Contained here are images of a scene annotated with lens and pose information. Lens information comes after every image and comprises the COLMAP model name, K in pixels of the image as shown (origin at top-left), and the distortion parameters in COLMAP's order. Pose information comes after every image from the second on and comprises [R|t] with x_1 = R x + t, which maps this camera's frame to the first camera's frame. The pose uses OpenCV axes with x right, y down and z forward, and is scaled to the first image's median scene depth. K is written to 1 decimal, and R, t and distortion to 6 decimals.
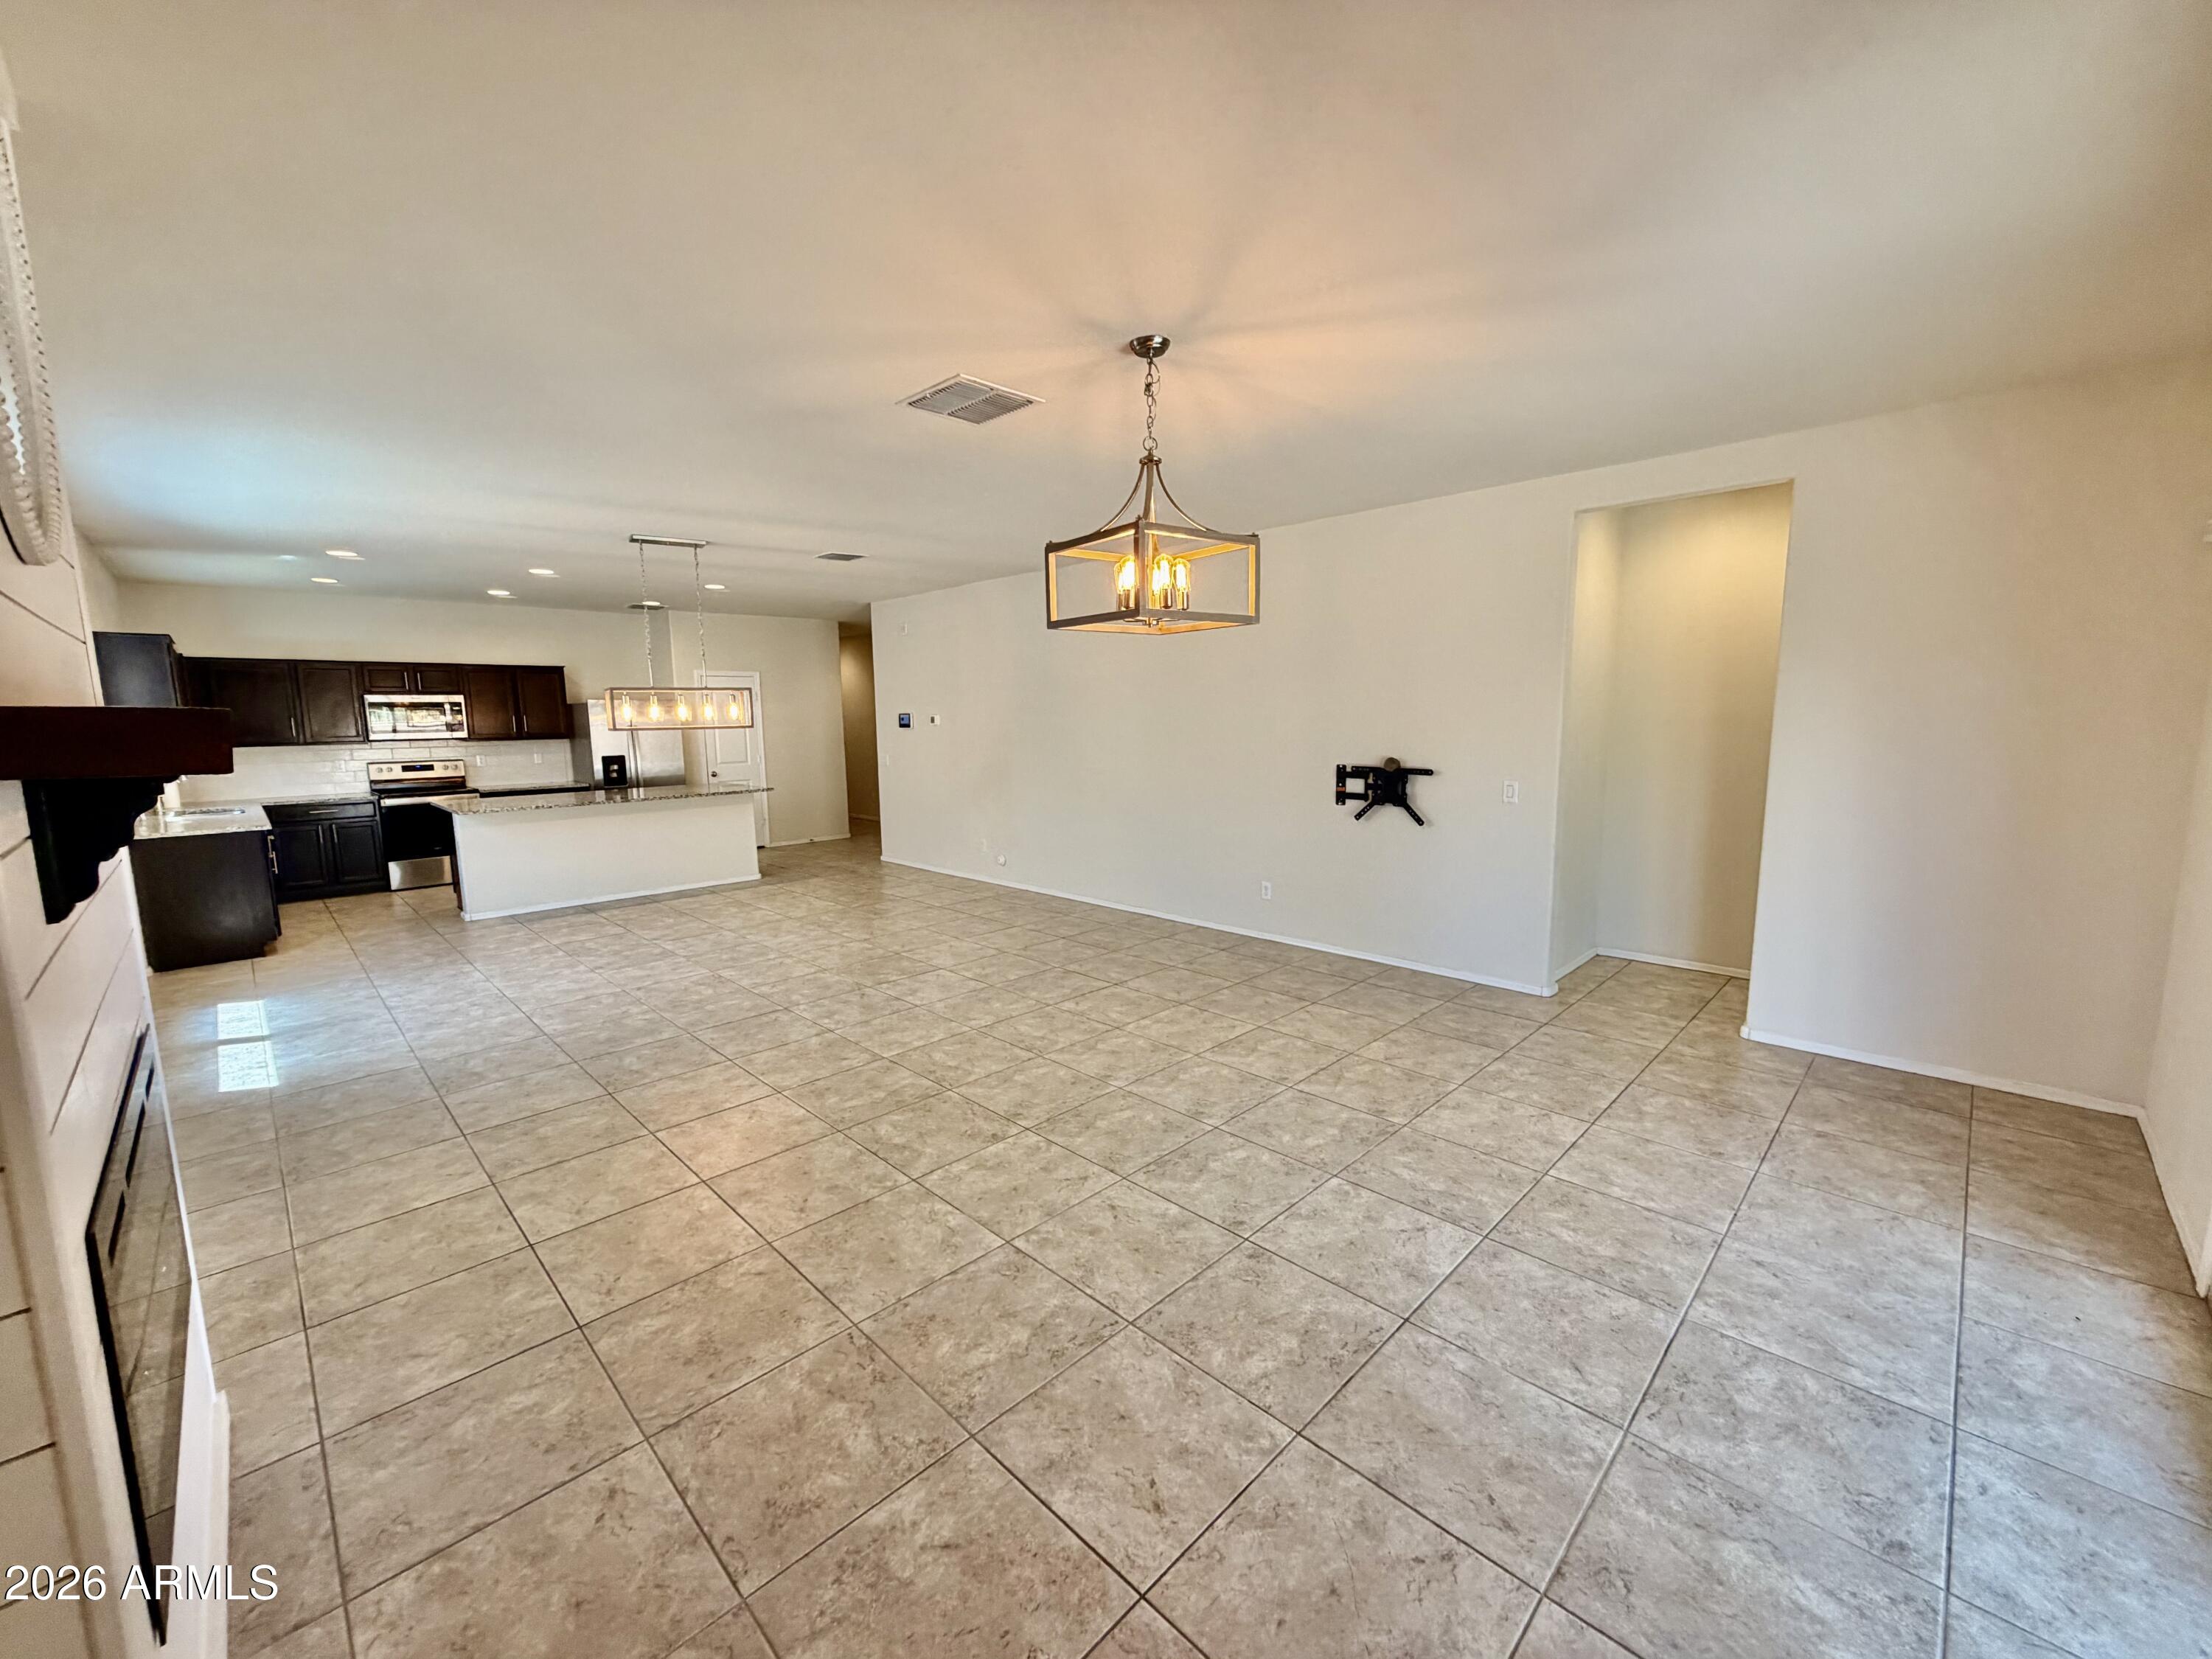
lens RADIAL K [[880.7, 0, 1101.9], [0, 880.7, 832.4], [0, 0, 1]] dist [0.001220, -0.001180]
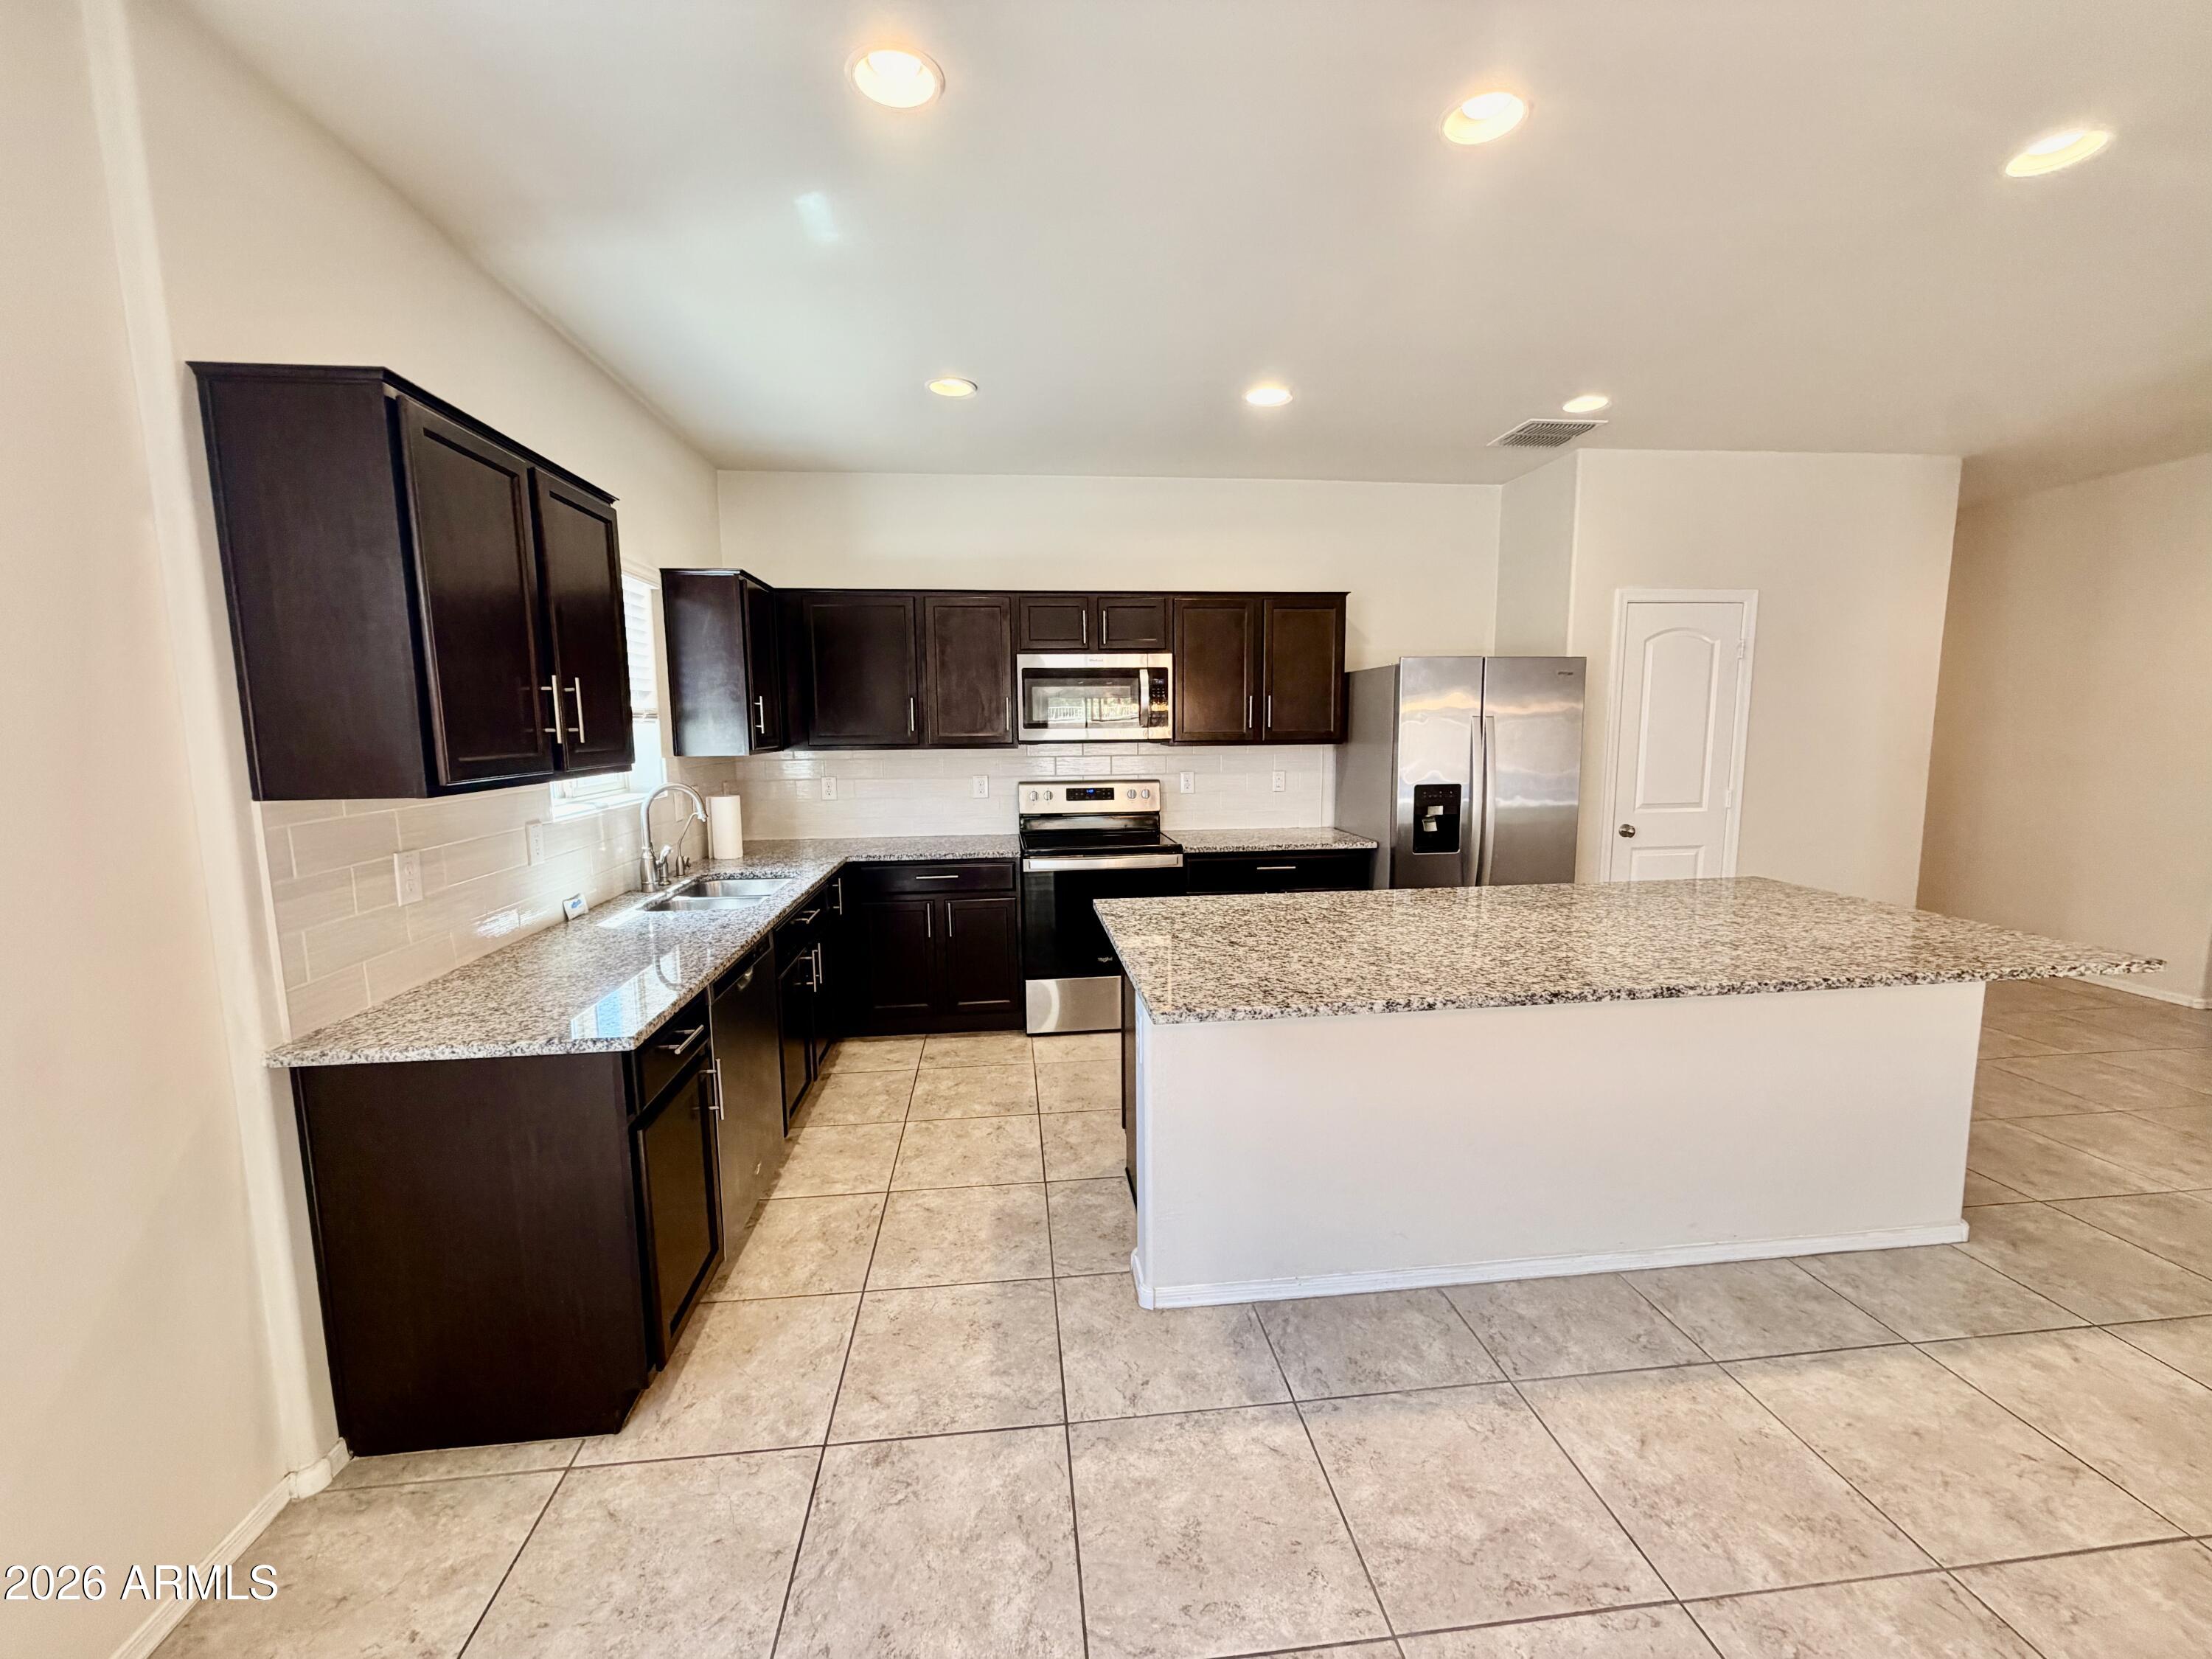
lens RADIAL K [[880.7, 0, 1107.0], [0, 880.7, 829.6], [0, 0, 1]] dist [0.001220, -0.001180]
pose [[0.784221, 0.078618, -0.615481, -1.043585], [-0.081606, 0.996392, 0.023295, -0.155185], [0.615092, 0.031958, 0.787807, 1.396984]]
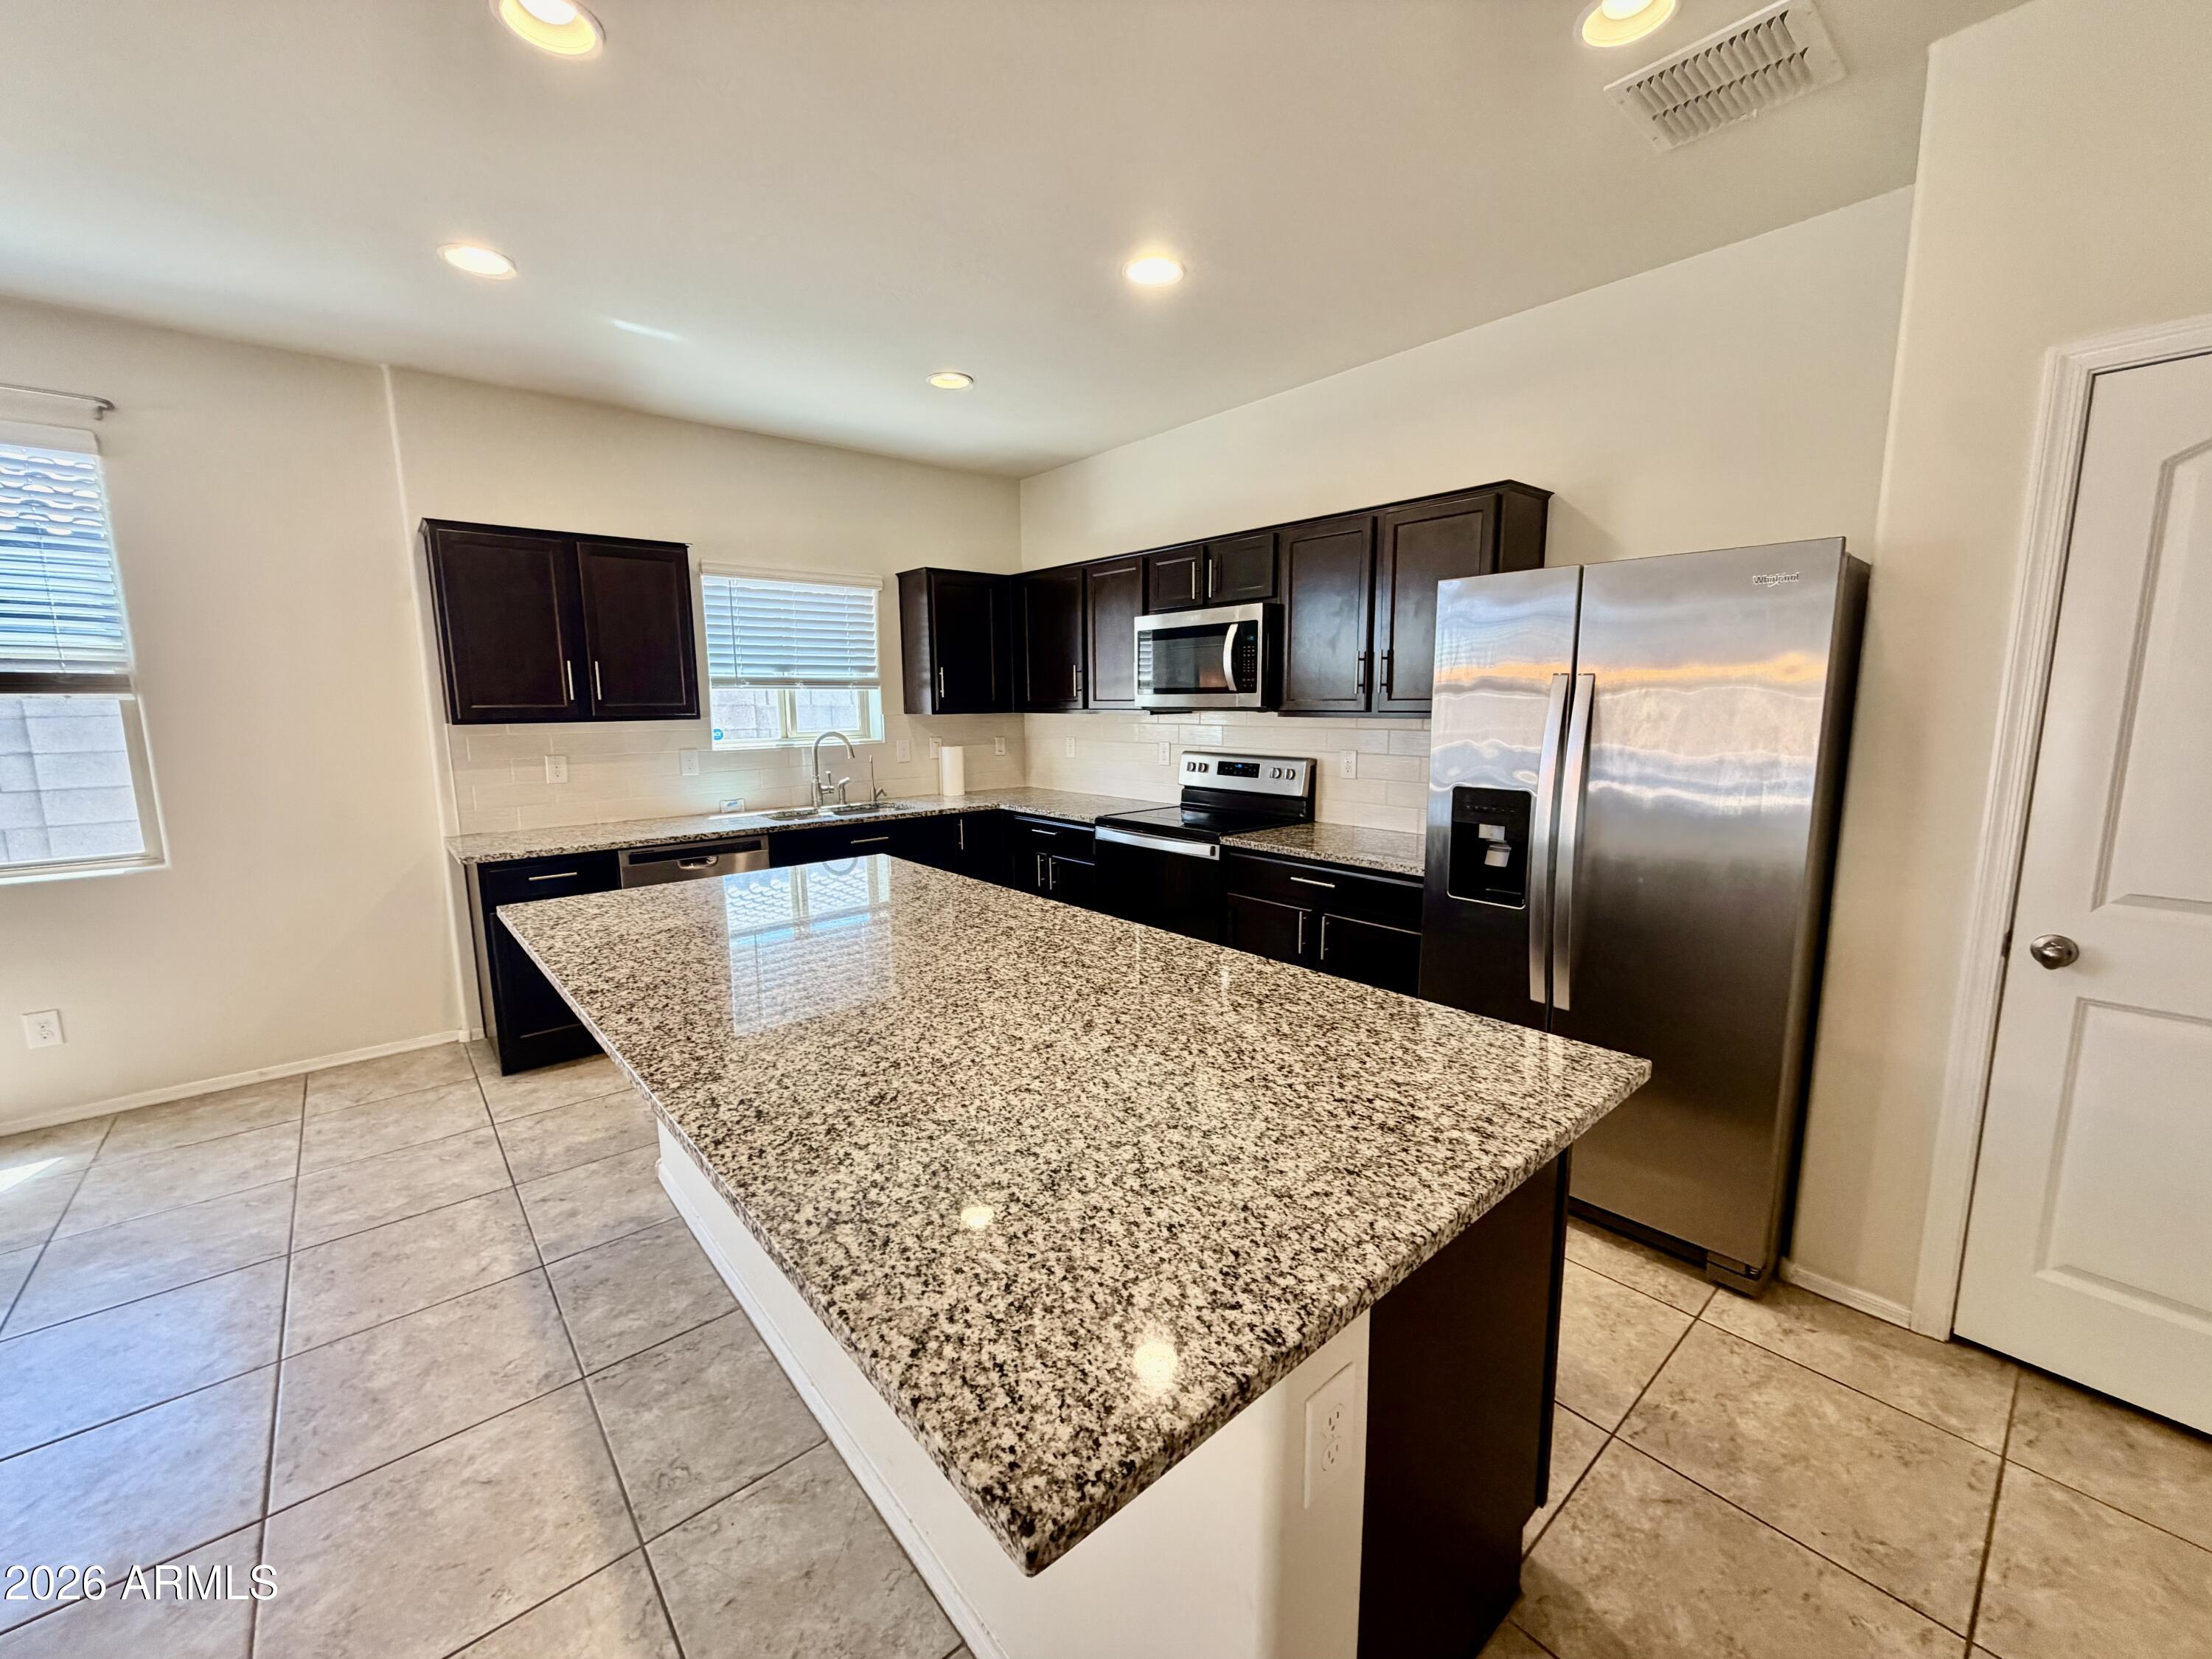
lens RADIAL K [[880.7, 0, 1095.6], [0, 880.7, 829.0], [0, 0, 1]] dist [0.001220, -0.001180]
pose [[-0.074285, 0.158979, -0.984483, -0.714134], [-0.125956, 0.977809, 0.167405, -0.266650], [0.989251, 0.136437, -0.052612, 2.280428]]
